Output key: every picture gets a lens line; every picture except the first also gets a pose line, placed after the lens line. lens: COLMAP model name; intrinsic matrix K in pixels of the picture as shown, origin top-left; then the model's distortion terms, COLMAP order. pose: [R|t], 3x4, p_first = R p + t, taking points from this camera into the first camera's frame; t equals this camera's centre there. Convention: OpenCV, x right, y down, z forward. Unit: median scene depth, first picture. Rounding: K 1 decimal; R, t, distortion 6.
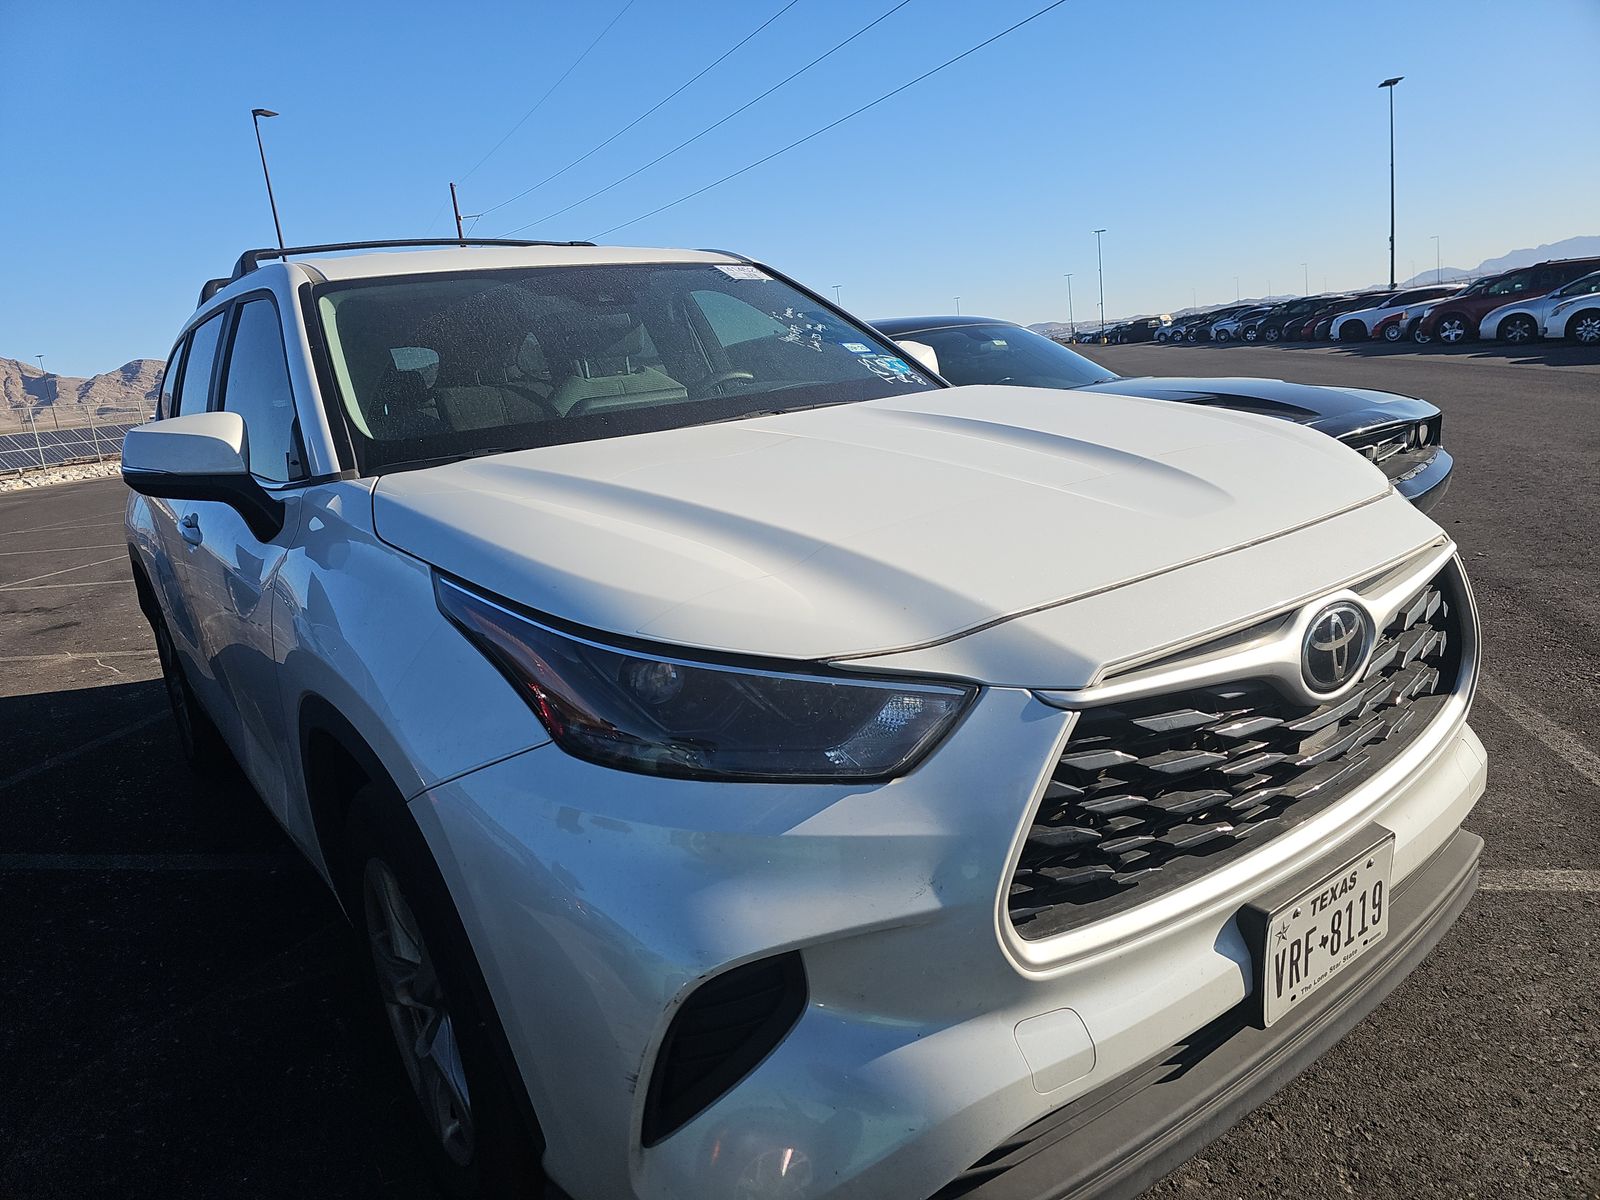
lens RADIAL K [[1049.8, 0, 800.0], [0, 1049.8, 600.0], [0, 0, 1]] dist [0.131840, -0.110988]
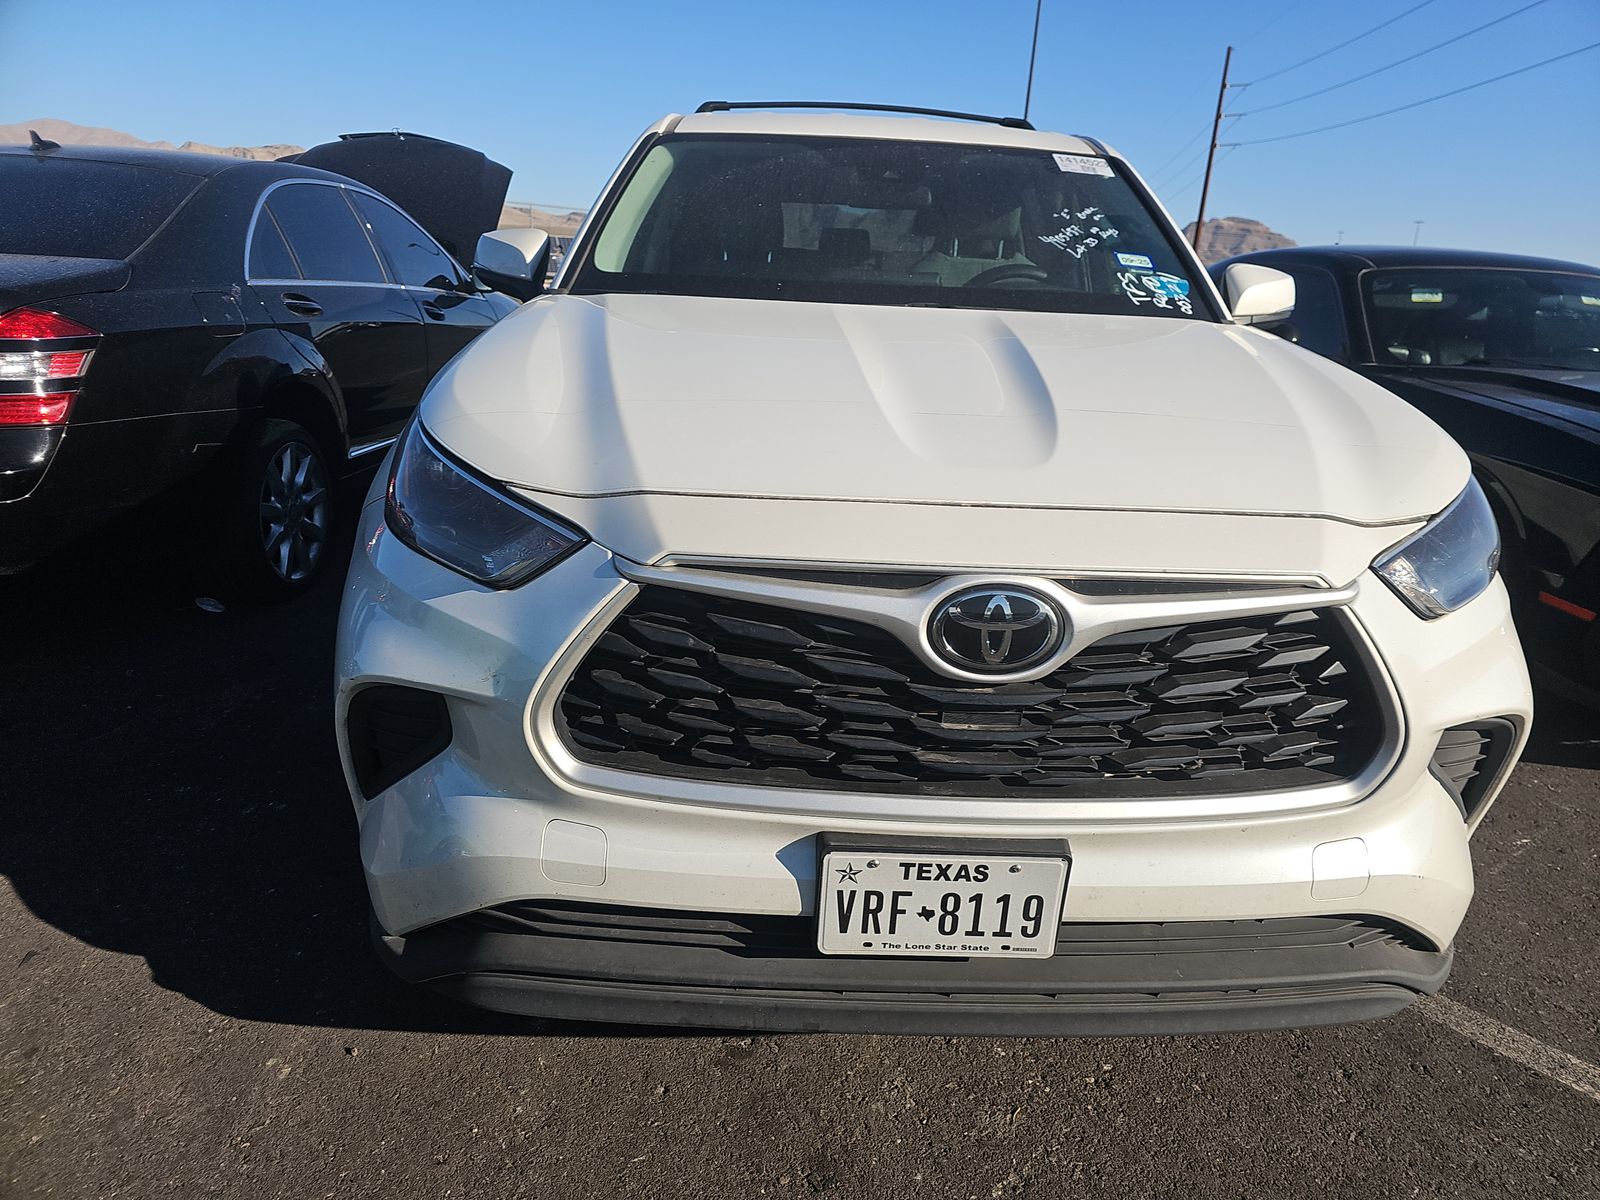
lens RADIAL K [[1049.8, 0, 800.0], [0, 1049.8, 600.0], [0, 0, 1]] dist [0.131840, -0.110988]
pose [[0.812851, 0.312174, -0.491753, 0.869685], [-0.260933, 0.949958, 0.171739, -0.103558], [0.520757, -0.011284, 0.853630, 0.129535]]
